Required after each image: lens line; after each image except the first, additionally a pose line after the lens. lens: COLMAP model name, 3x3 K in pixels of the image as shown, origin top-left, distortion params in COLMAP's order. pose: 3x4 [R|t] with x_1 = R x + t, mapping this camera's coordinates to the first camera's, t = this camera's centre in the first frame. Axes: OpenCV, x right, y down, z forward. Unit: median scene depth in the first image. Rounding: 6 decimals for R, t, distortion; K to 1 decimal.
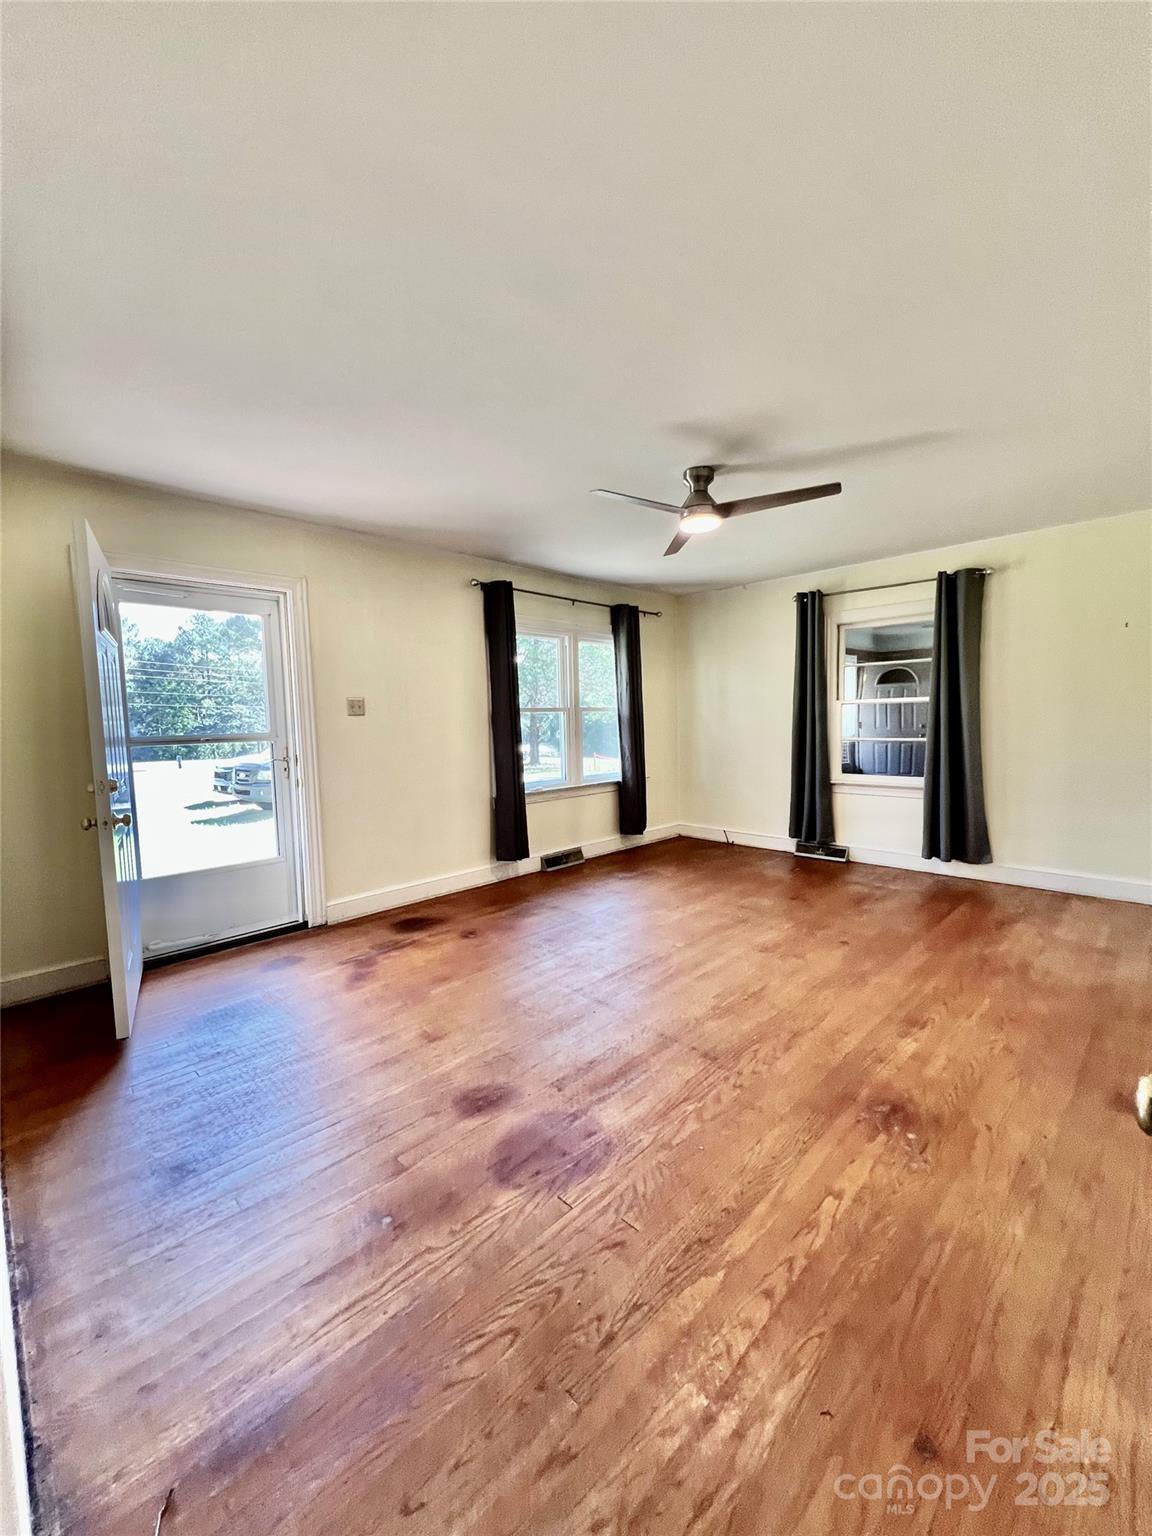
lens RADIAL K [[616.8, 0, 576.0], [0, 616.8, 768.0], [0, 0, 1]] dist [-0.000890, -0.000059]
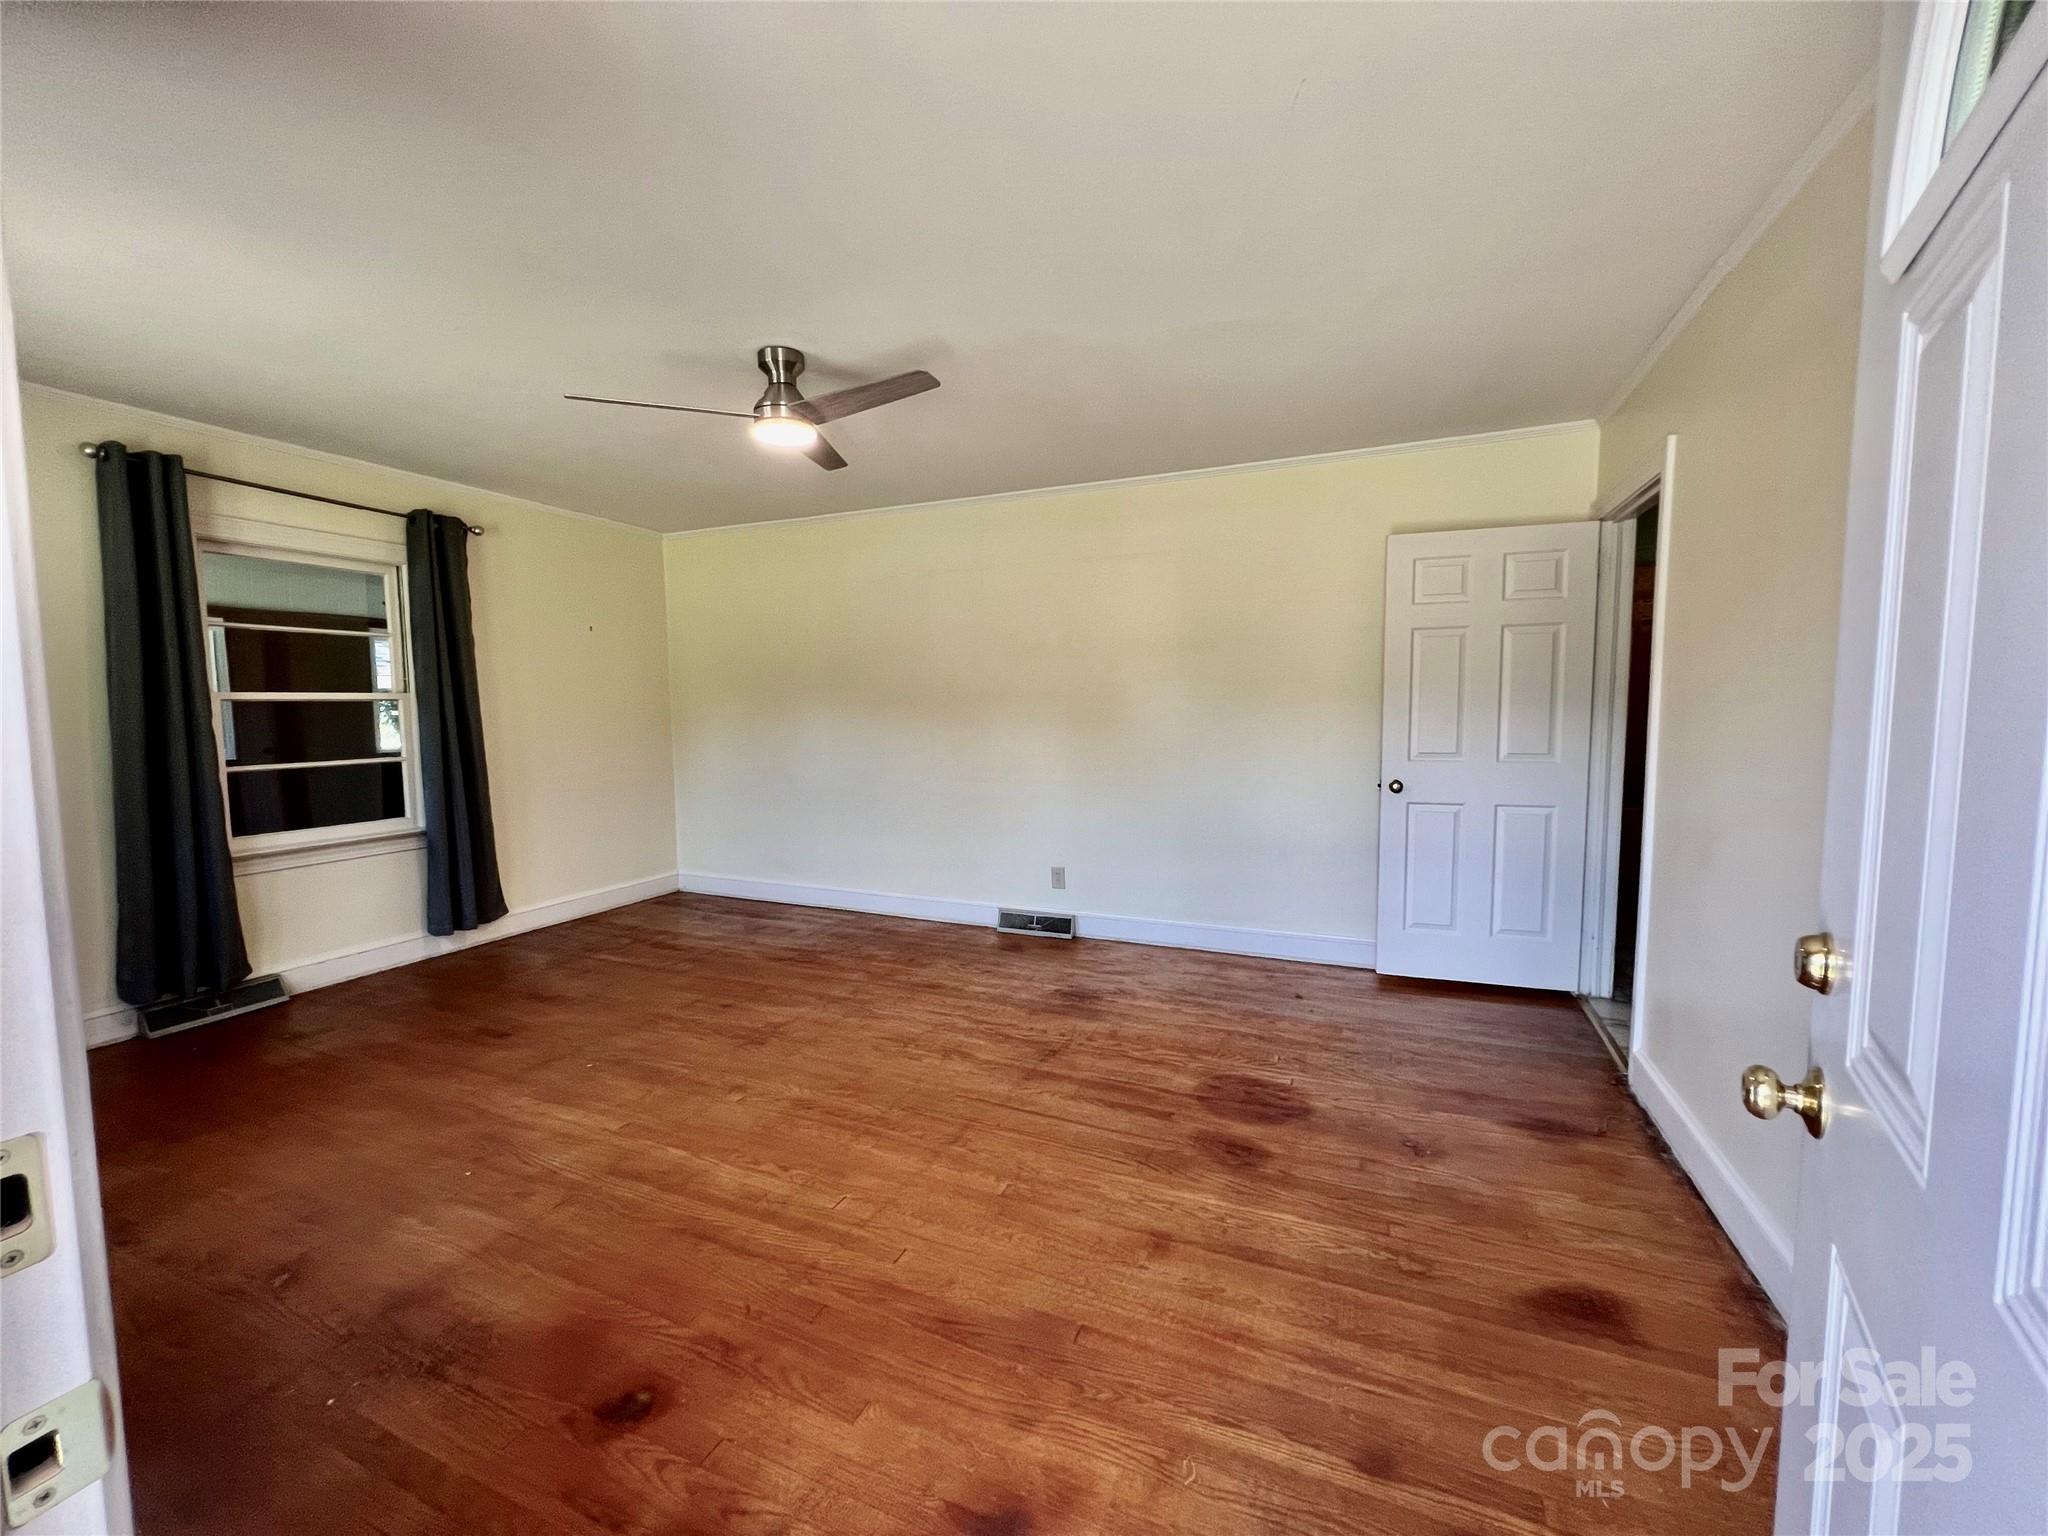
lens RADIAL K [[821.4, 0, 1024.0], [0, 821.4, 768.0], [0, 0, 1]] dist [-0.000337, 0.000183]
pose [[-0.377207, -0.045904, 0.924991, -0.903631], [0.087580, 0.992527, 0.084970, -0.101024], [-0.921979, 0.113062, -0.370368, 1.366053]]
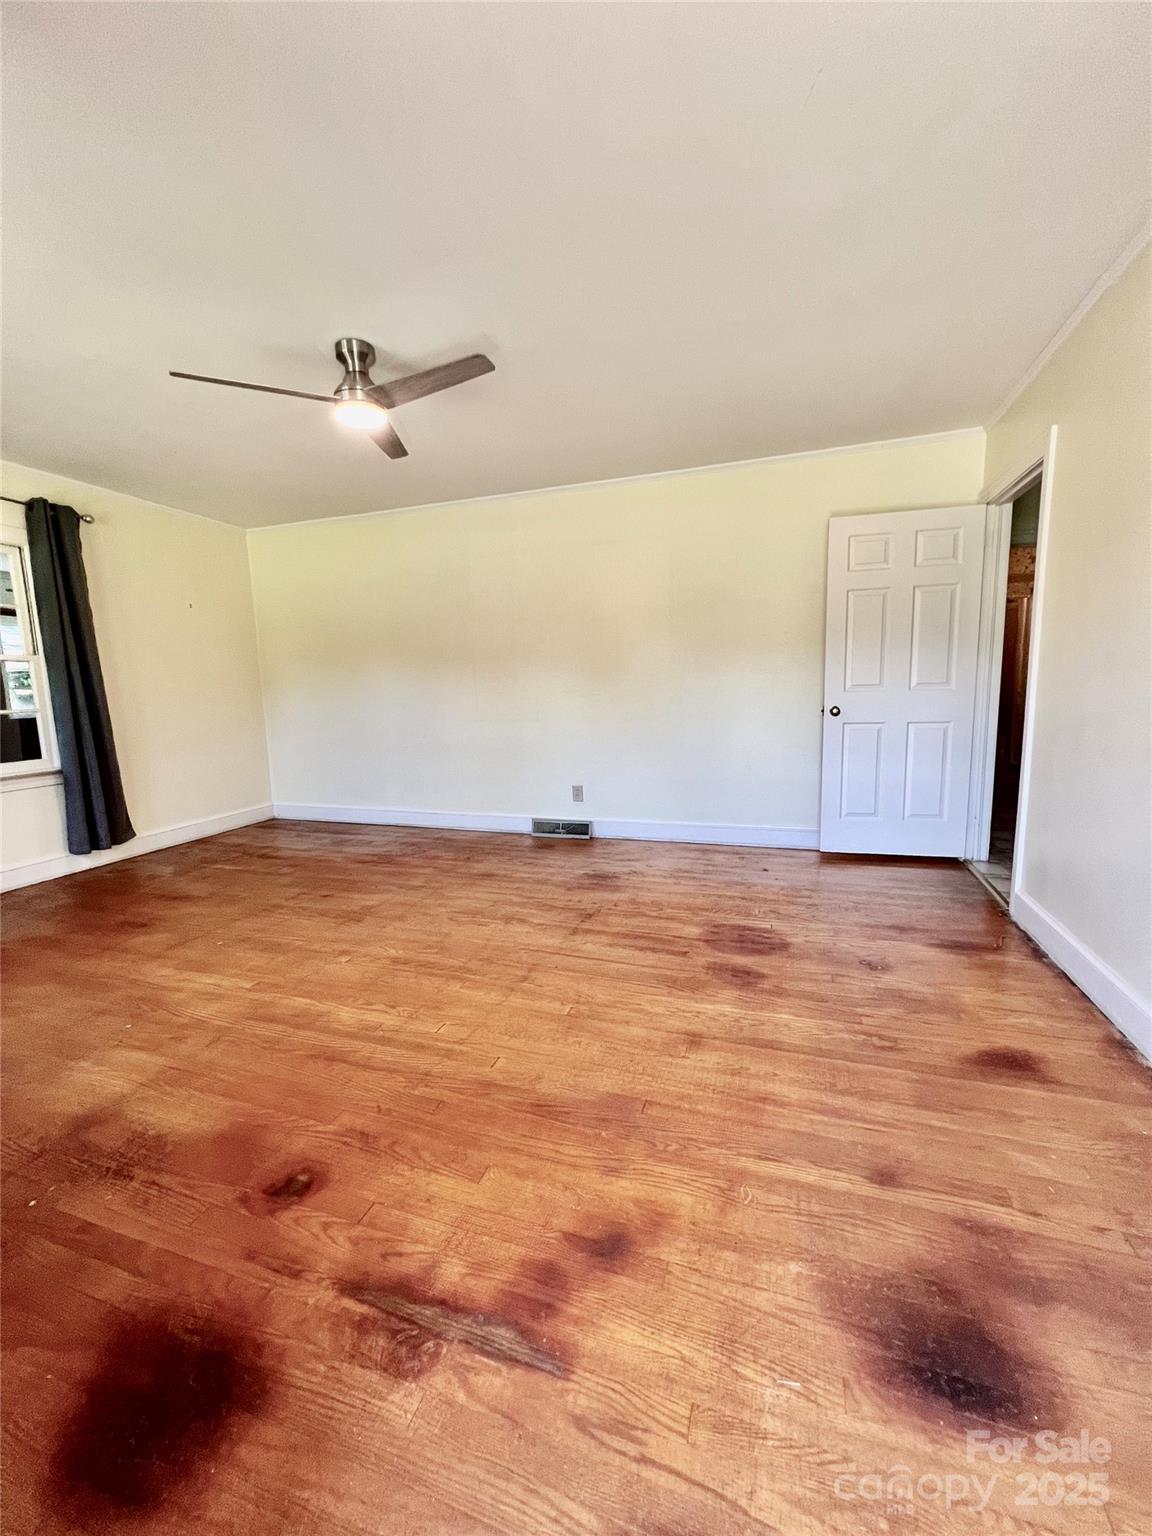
lens RADIAL K [[616.8, 0, 576.0], [0, 616.8, 768.0], [0, 0, 1]] dist [-0.000890, -0.000059]
pose [[-0.451128, -0.086795, 0.888229, -0.833144], [0.104957, 0.983193, 0.149382, -0.035074], [-0.886266, 0.160616, -0.434436, 1.418126]]
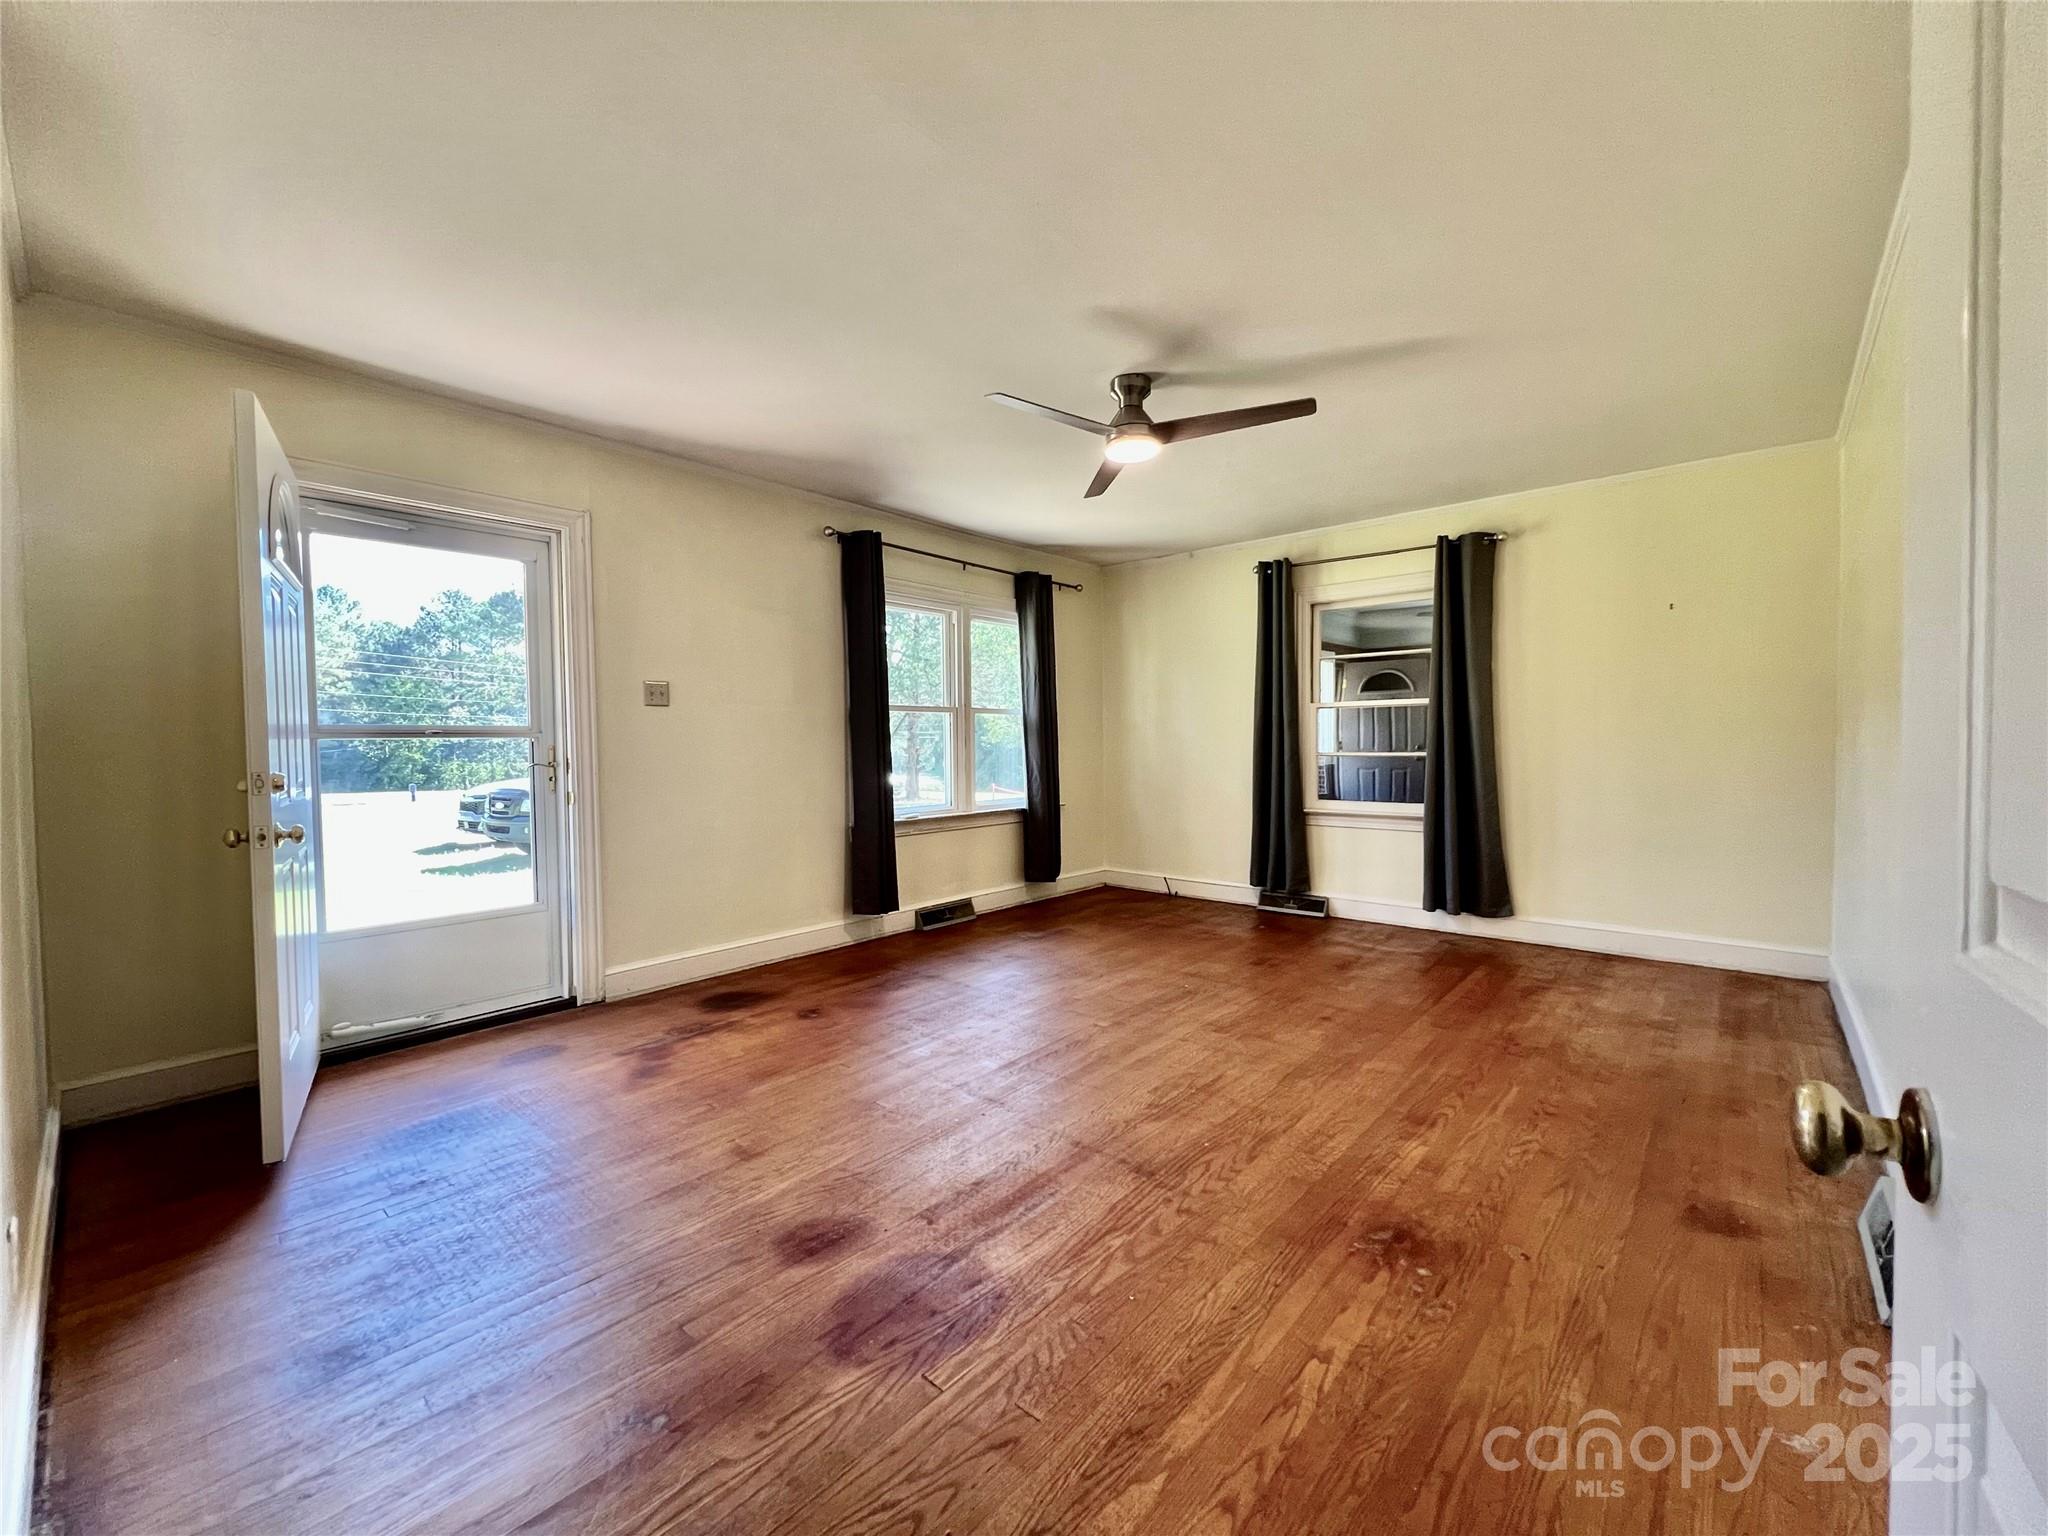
lens RADIAL K [[822.4, 0, 1024.0], [0, 822.4, 768.0], [0, 0, 1]] dist [-0.000890, -0.000059]
pose [[0.997754, 0.011498, 0.065994, 0.009876], [-0.008279, 0.998772, -0.048851, 0.047377], [-0.066475, 0.048195, 0.996623, 0.039681]]
